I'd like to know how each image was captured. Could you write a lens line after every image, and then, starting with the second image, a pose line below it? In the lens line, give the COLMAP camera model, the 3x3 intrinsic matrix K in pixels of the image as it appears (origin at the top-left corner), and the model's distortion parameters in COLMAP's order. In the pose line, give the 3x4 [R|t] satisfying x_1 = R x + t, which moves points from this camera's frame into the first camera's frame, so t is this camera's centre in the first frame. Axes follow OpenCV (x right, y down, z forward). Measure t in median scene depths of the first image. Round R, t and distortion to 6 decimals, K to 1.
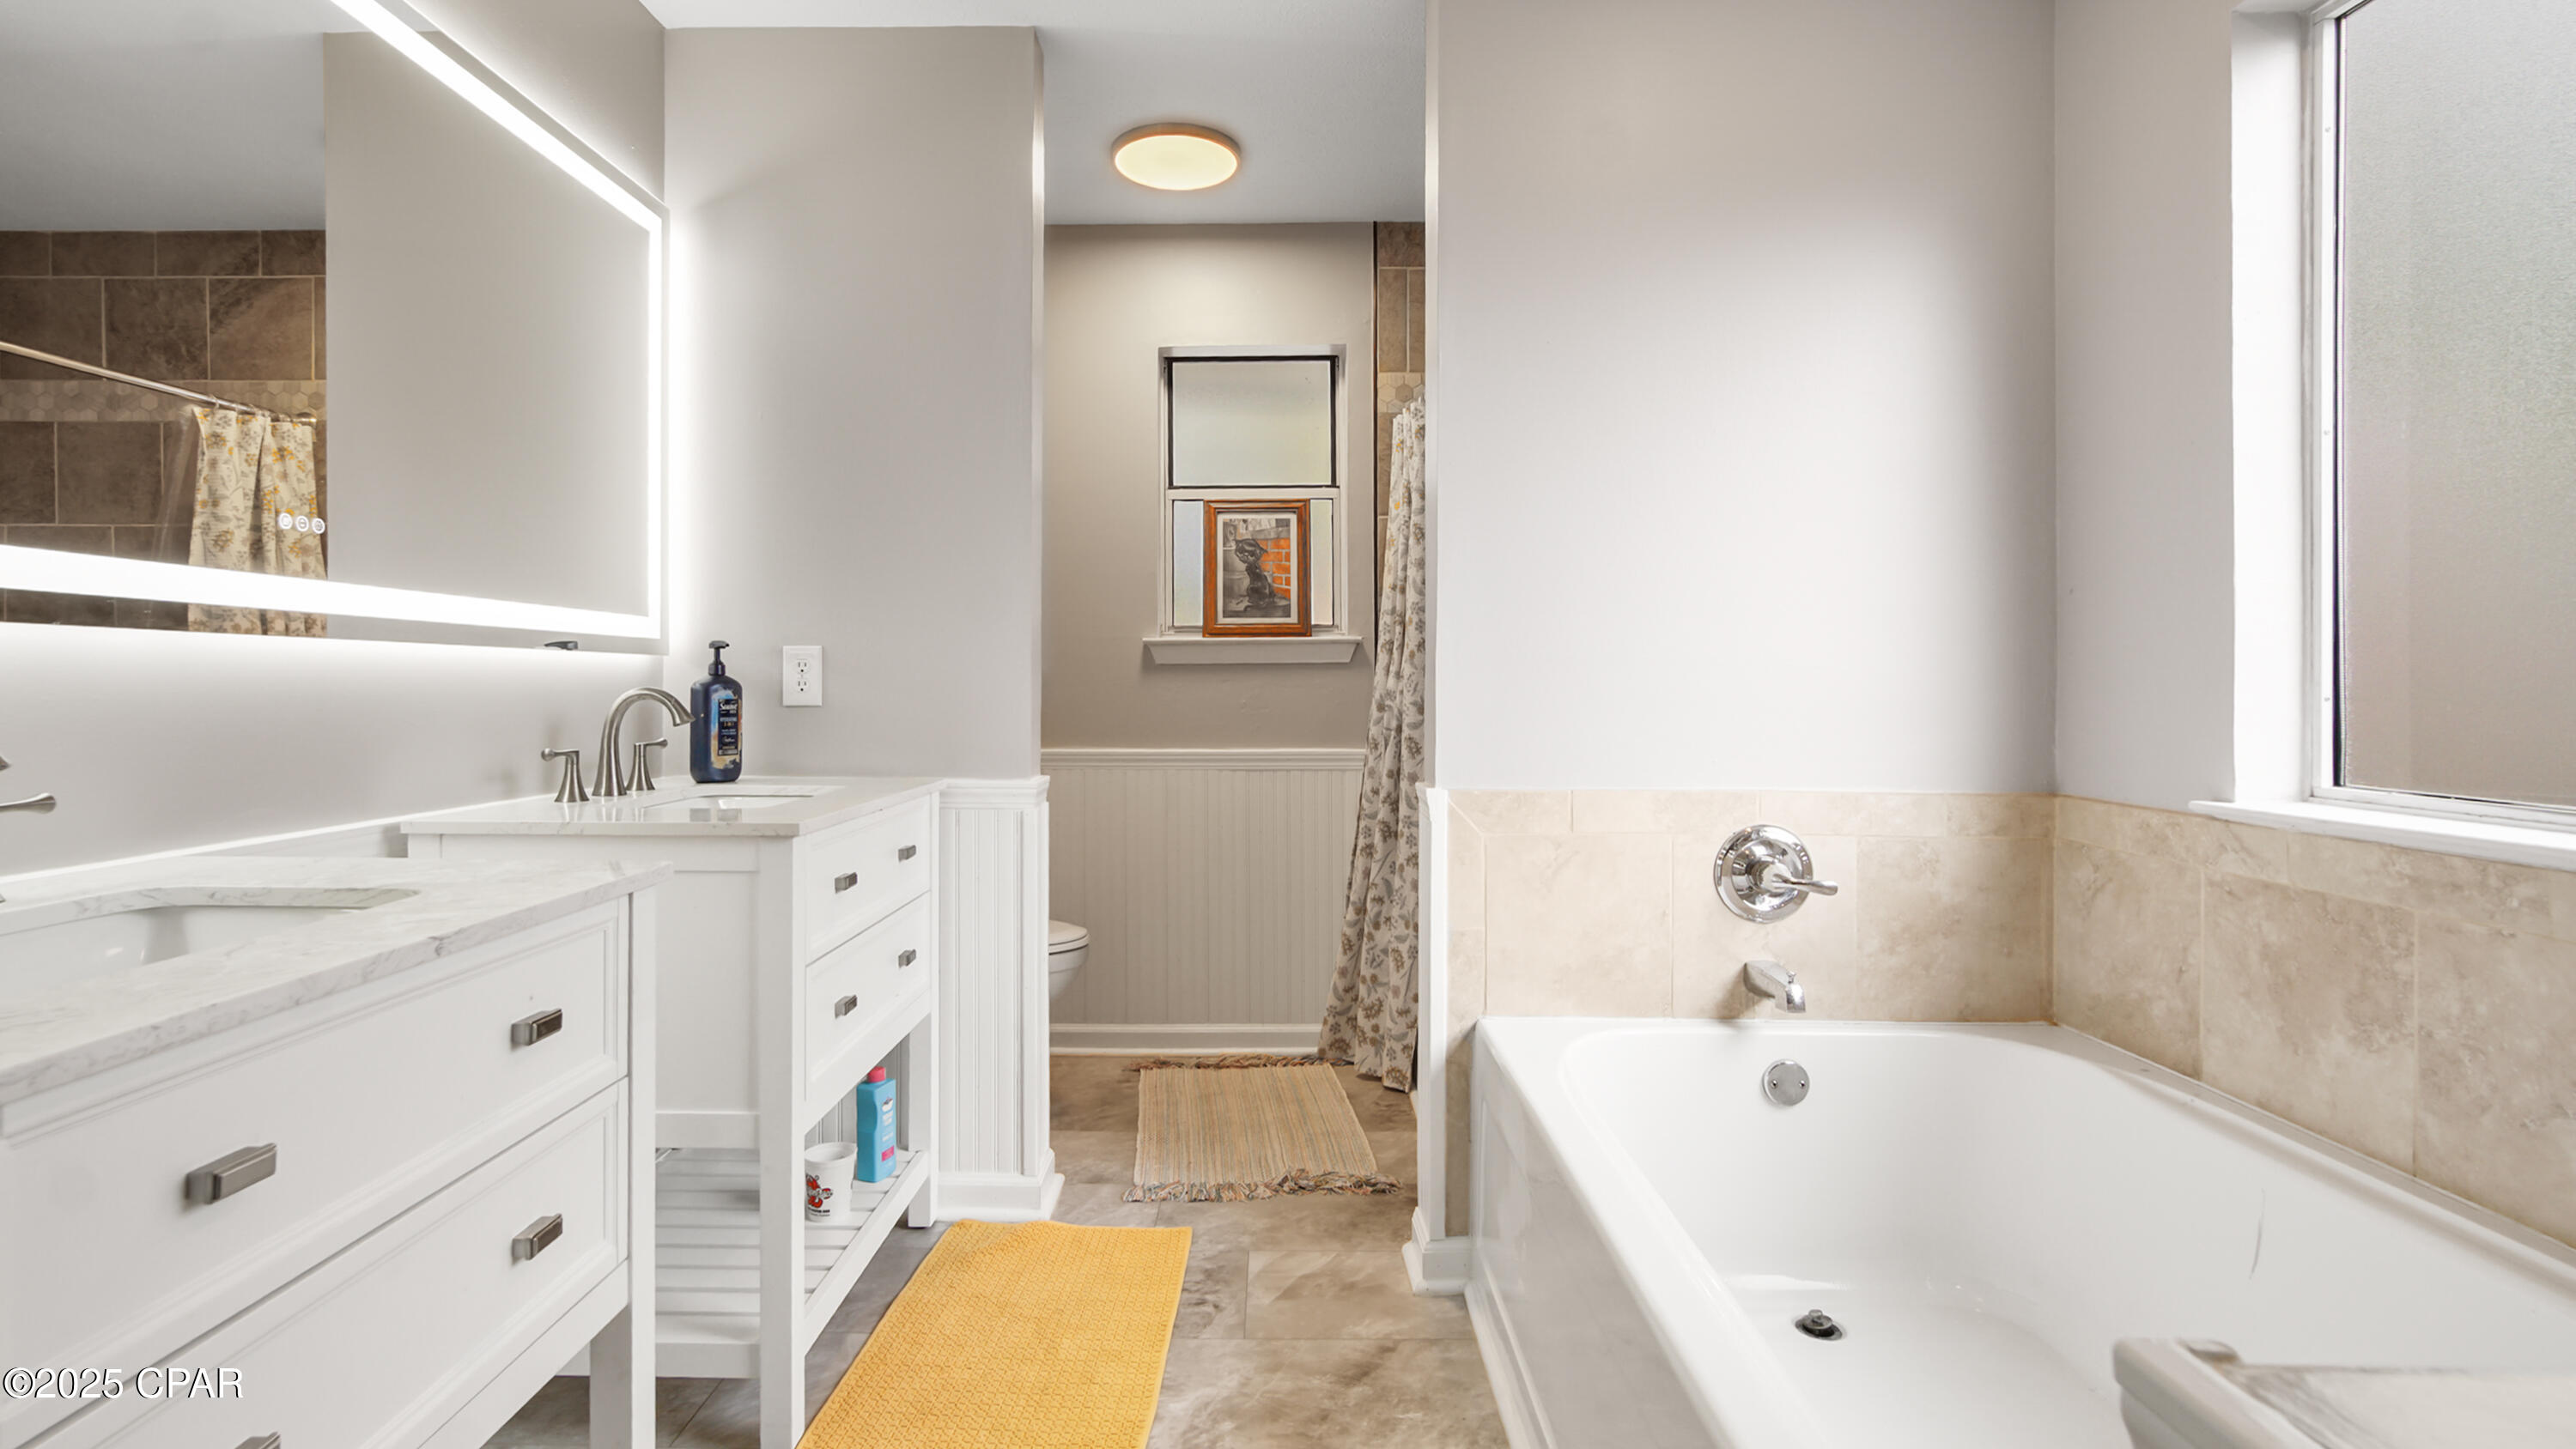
lens RADIAL K [[1168.7, 0, 1277.8], [0, 1168.7, 715.1], [0, 0, 1]] dist [-0.009335, 0.000188]
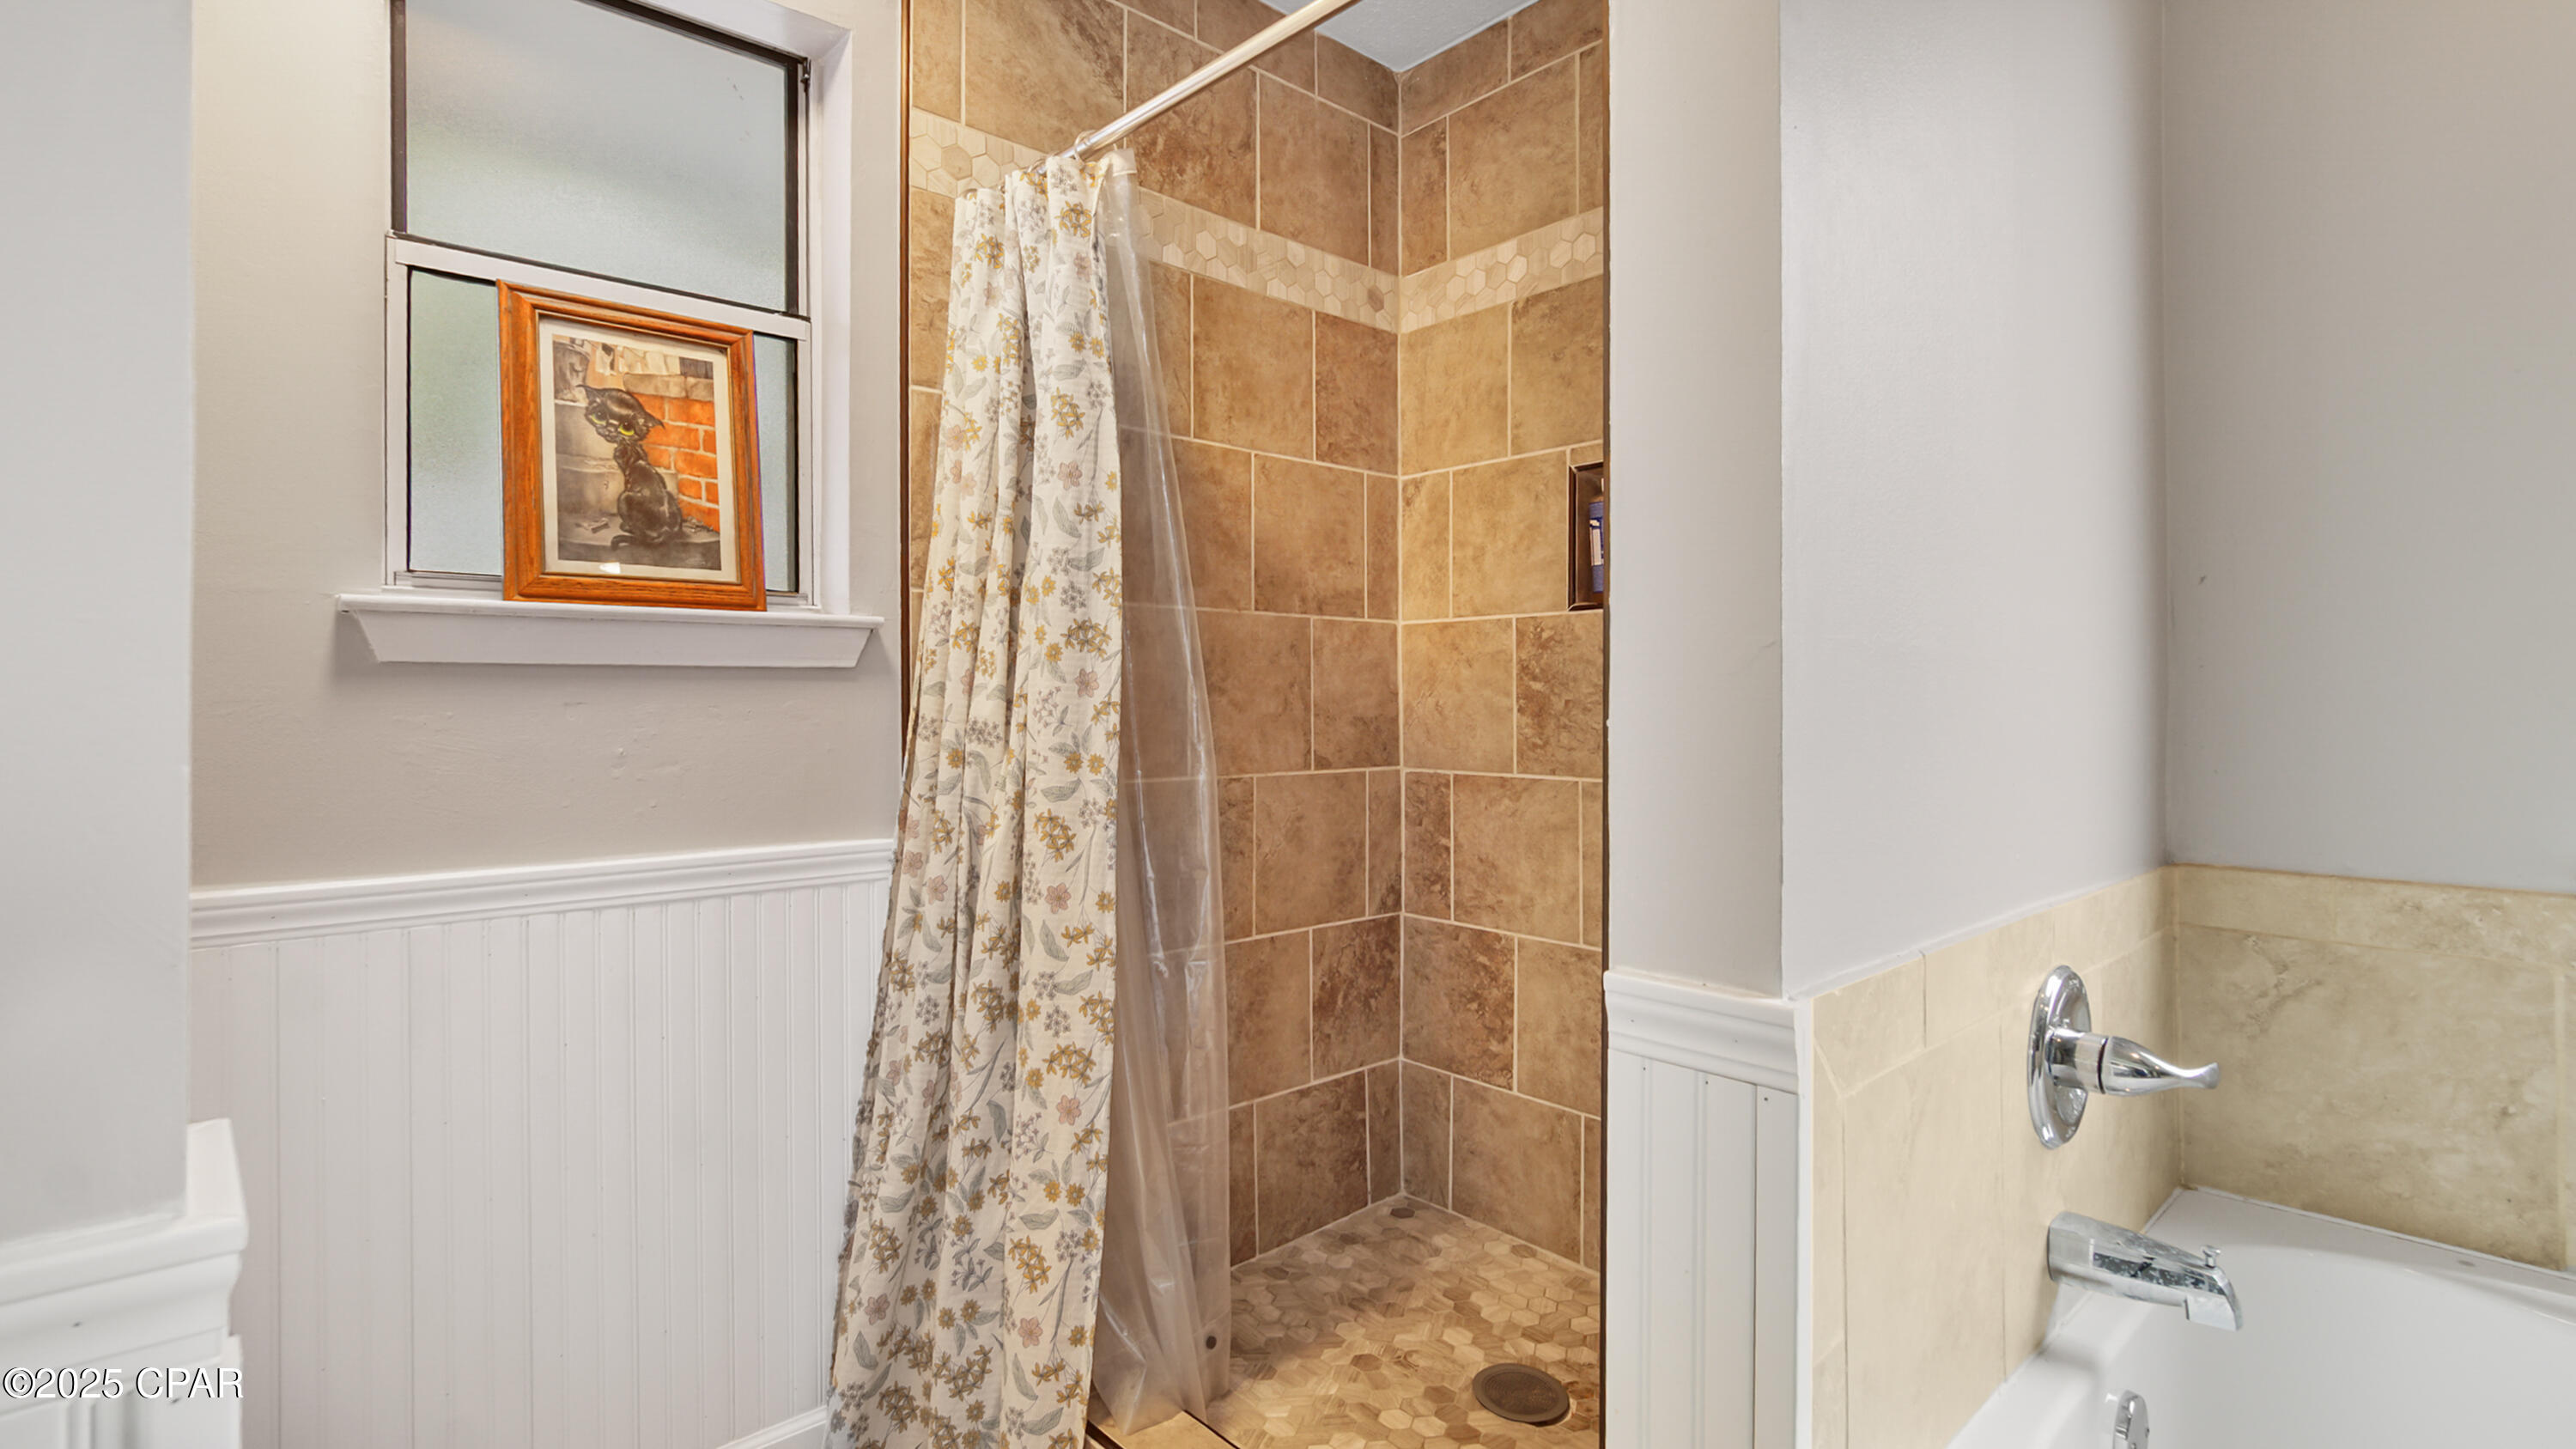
lens RADIAL K [[1169.1, 0, 1277.8], [0, 1169.1, 715.1], [0, 0, 1]] dist [-0.009335, 0.000188]
pose [[0.753745, -0.006307, 0.657137, -0.135229], [0.019339, 0.999734, -0.012588, -0.015312], [-0.656883, 0.022197, 0.753666, 0.519388]]
